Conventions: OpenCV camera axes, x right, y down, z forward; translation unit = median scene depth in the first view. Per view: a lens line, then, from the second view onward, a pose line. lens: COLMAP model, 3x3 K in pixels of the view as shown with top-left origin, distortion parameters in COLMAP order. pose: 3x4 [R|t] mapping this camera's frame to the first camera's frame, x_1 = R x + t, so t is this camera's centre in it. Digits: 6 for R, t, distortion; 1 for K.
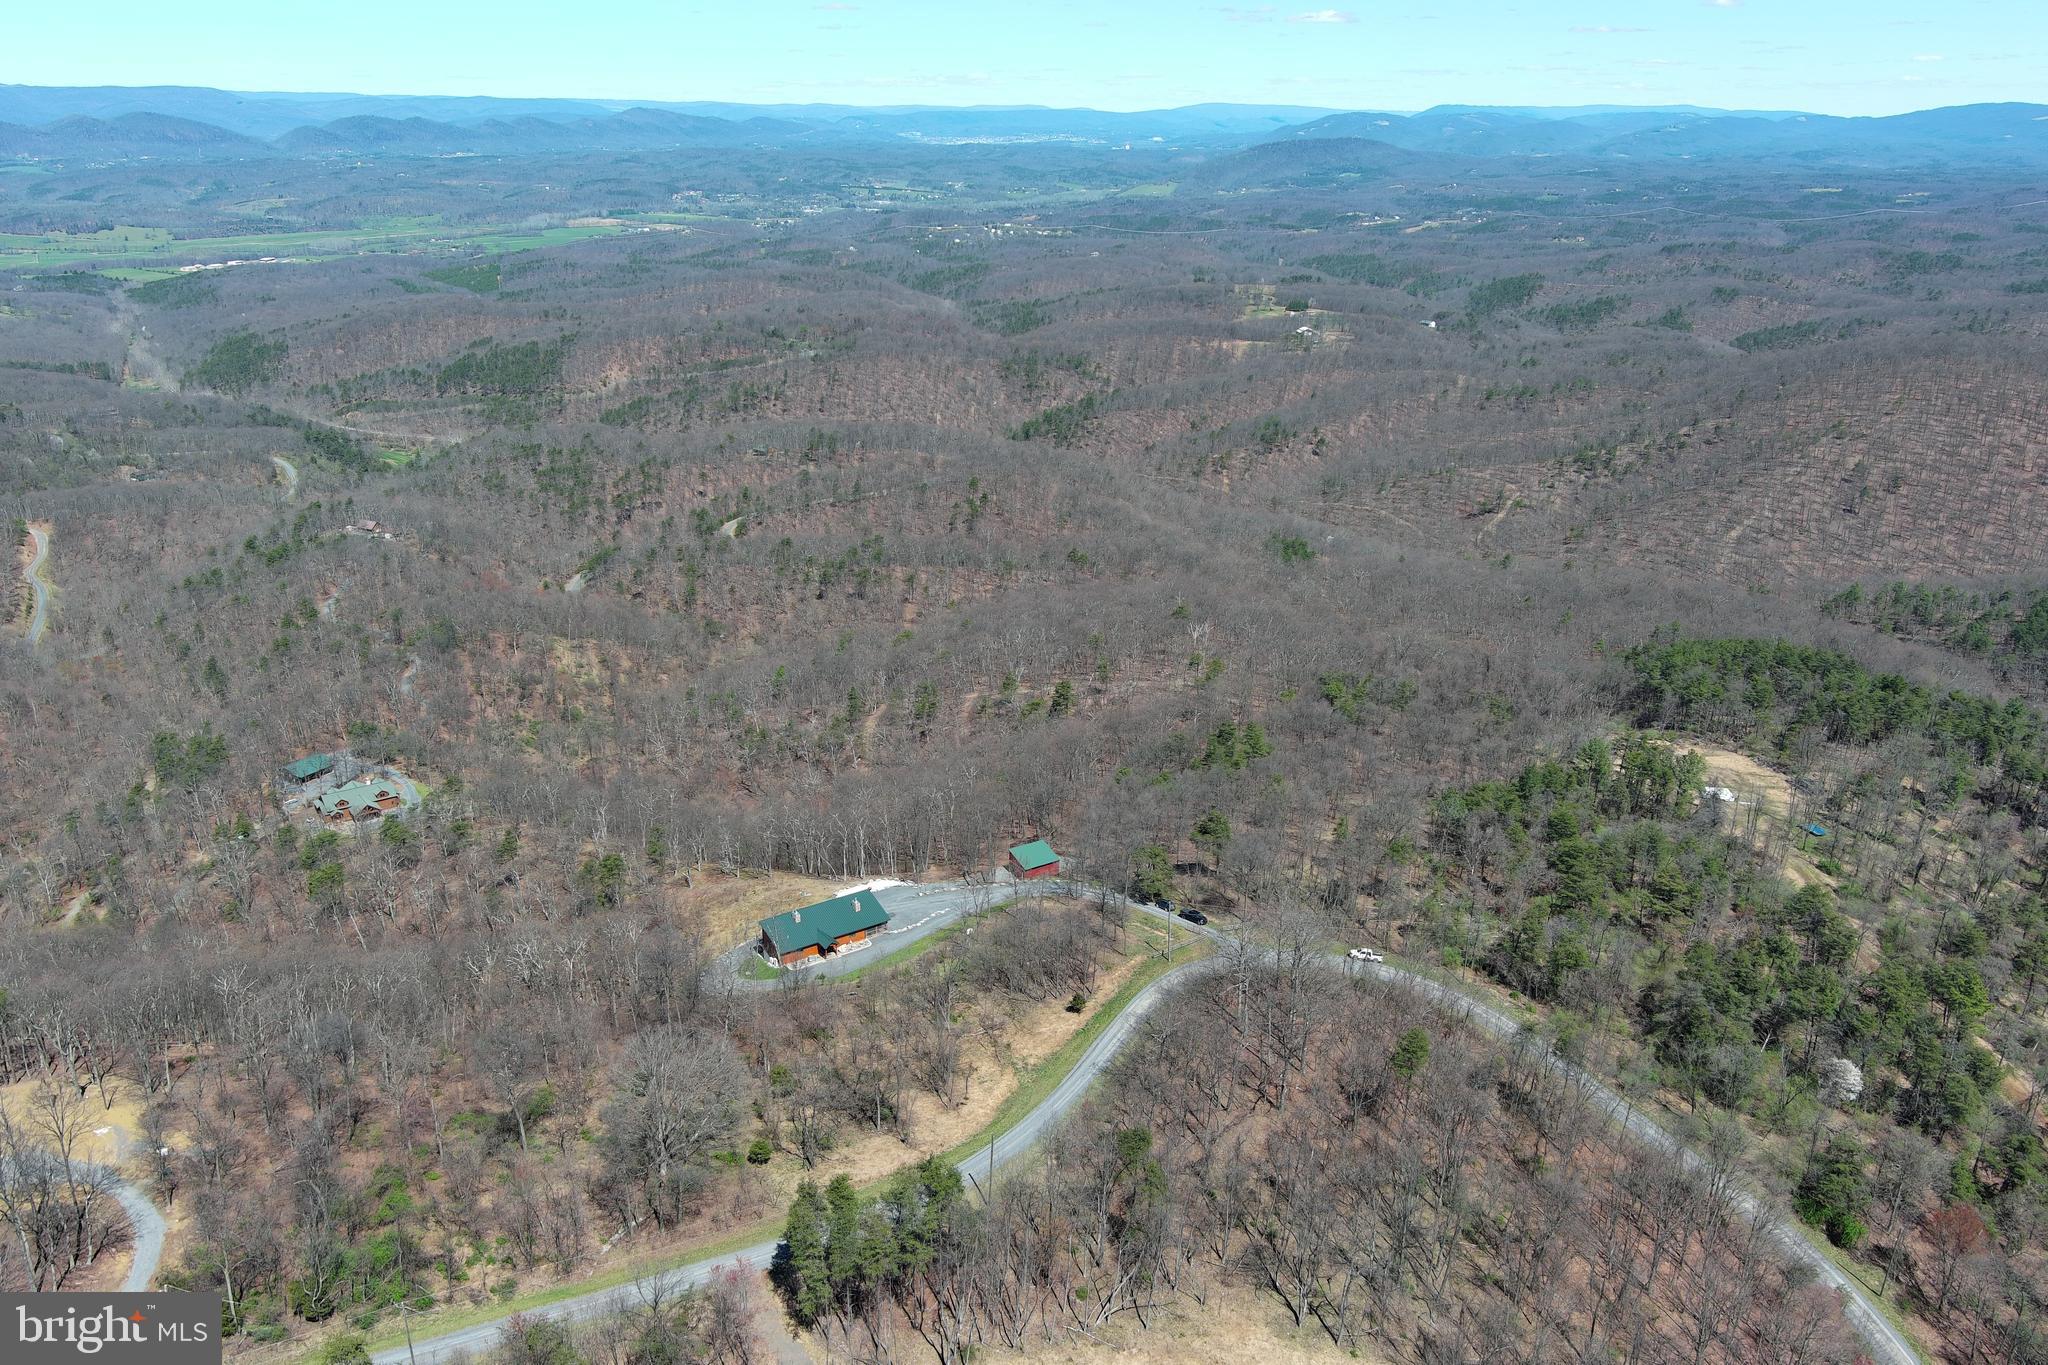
lens RADIAL K [[1588.6, 0, 1028.5], [0, 1588.6, 677.6], [0, 0, 1]] dist [0.019211, -0.014356]
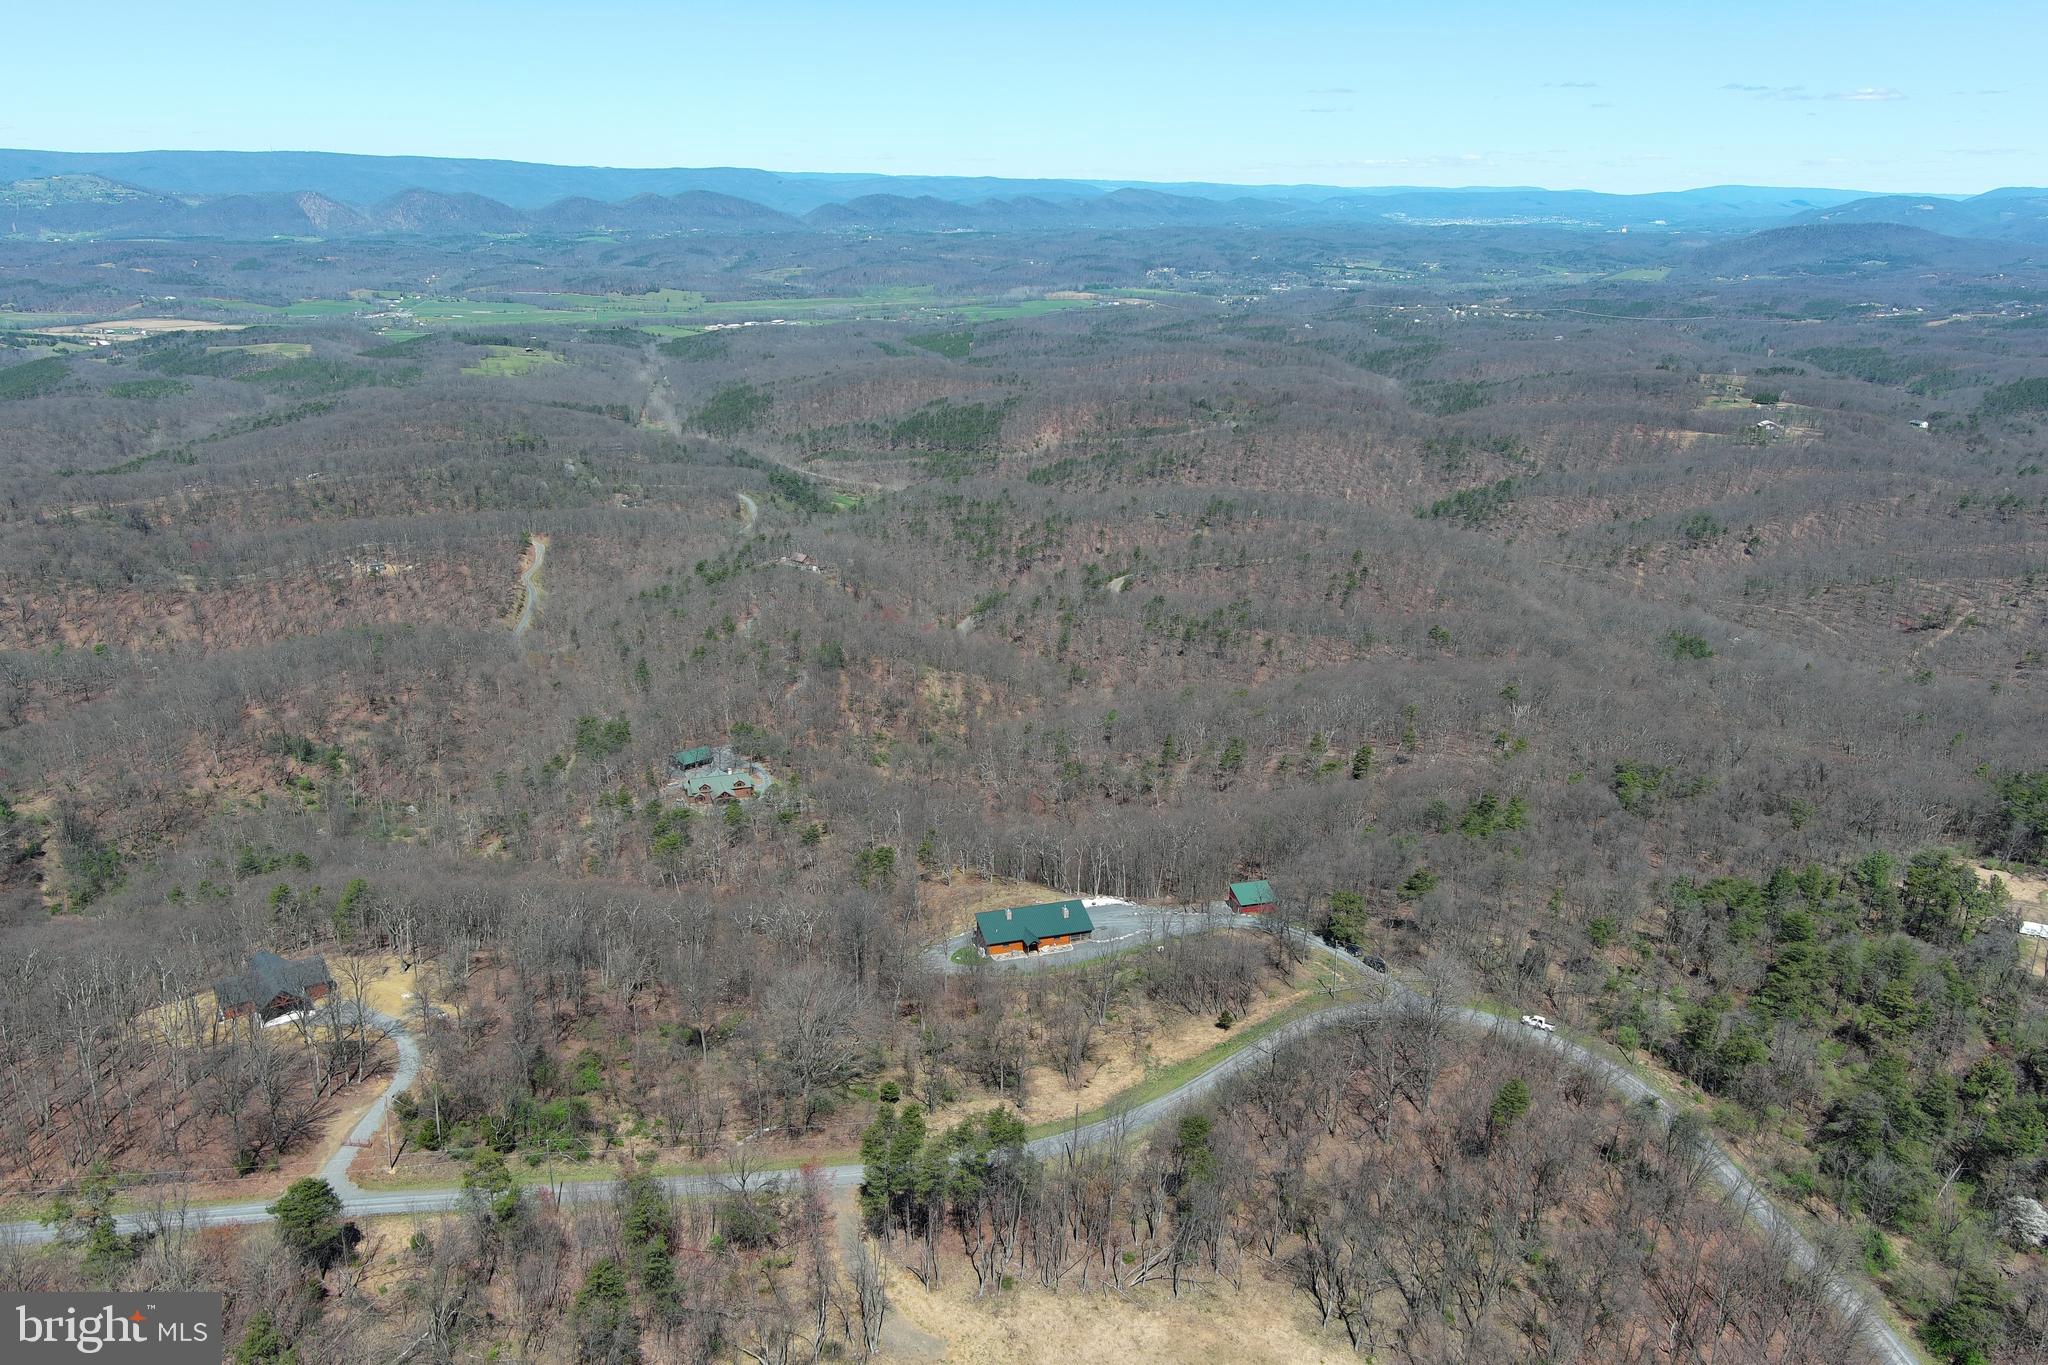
lens RADIAL K [[1588.6, 0, 1028.7], [0, 1588.6, 684.2], [0, 0, 1]] dist [0.019211, -0.014356]
pose [[0.958503, 0.089896, -0.270536, 0.078768], [-0.101104, 0.994489, -0.027751, 0.011566], [0.266550, 0.053952, 0.962310, -0.030372]]
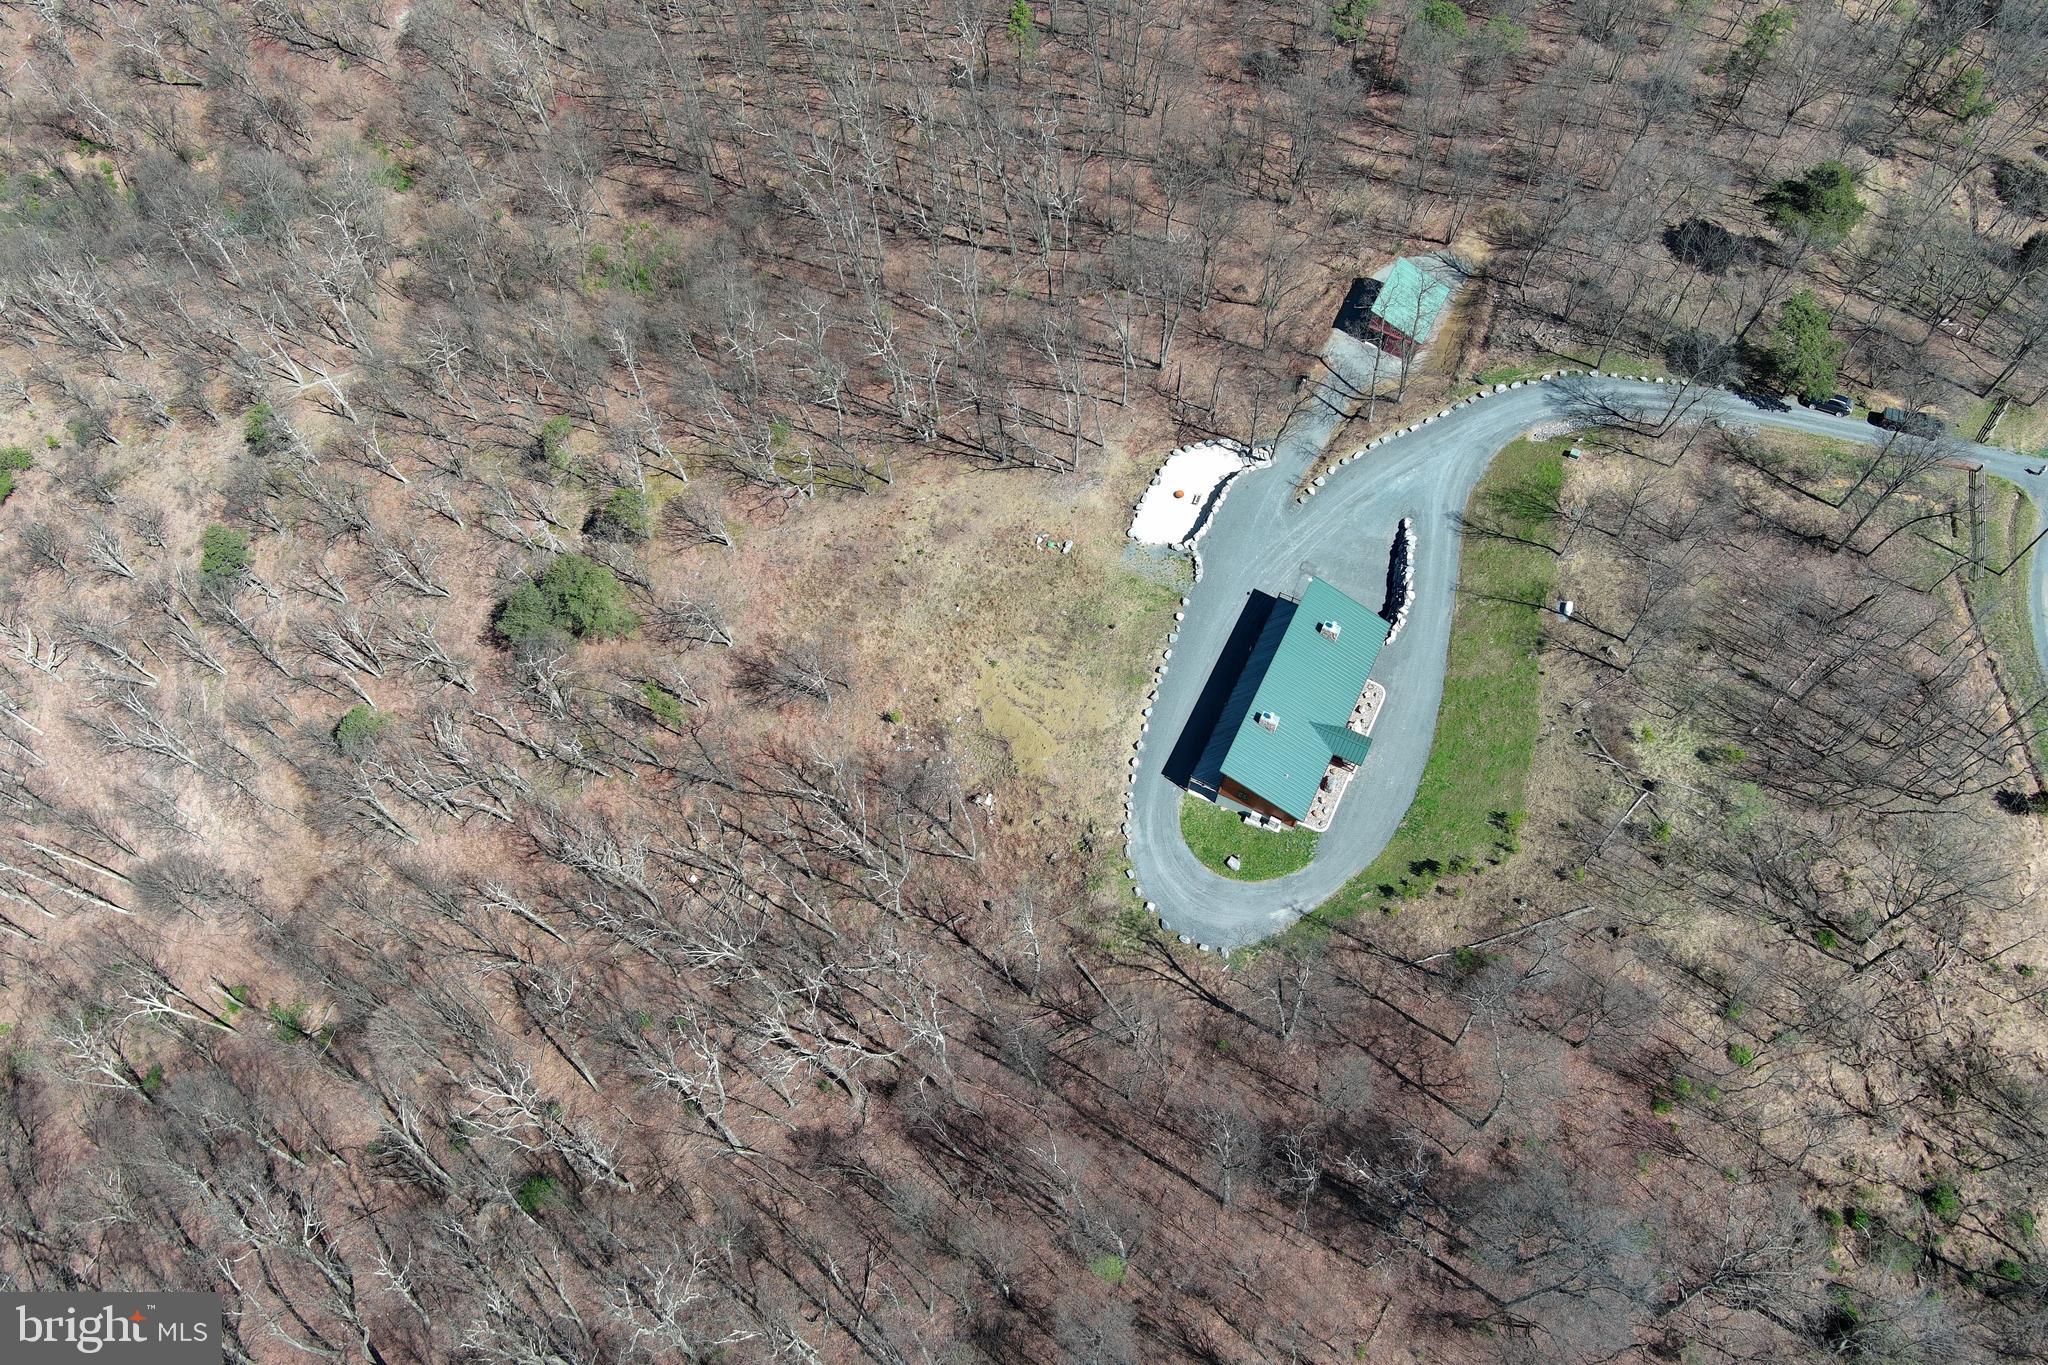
lens RADIAL K [[1588.6, 0, 1026.0], [0, 1588.6, 685.8], [0, 0, 1]] dist [0.019211, -0.014356]
pose [[0.872706, -0.428878, 0.233343, -0.170171], [0.152504, 0.693452, 0.704178, -0.113487], [-0.463818, -0.578955, 0.670585, 0.377052]]
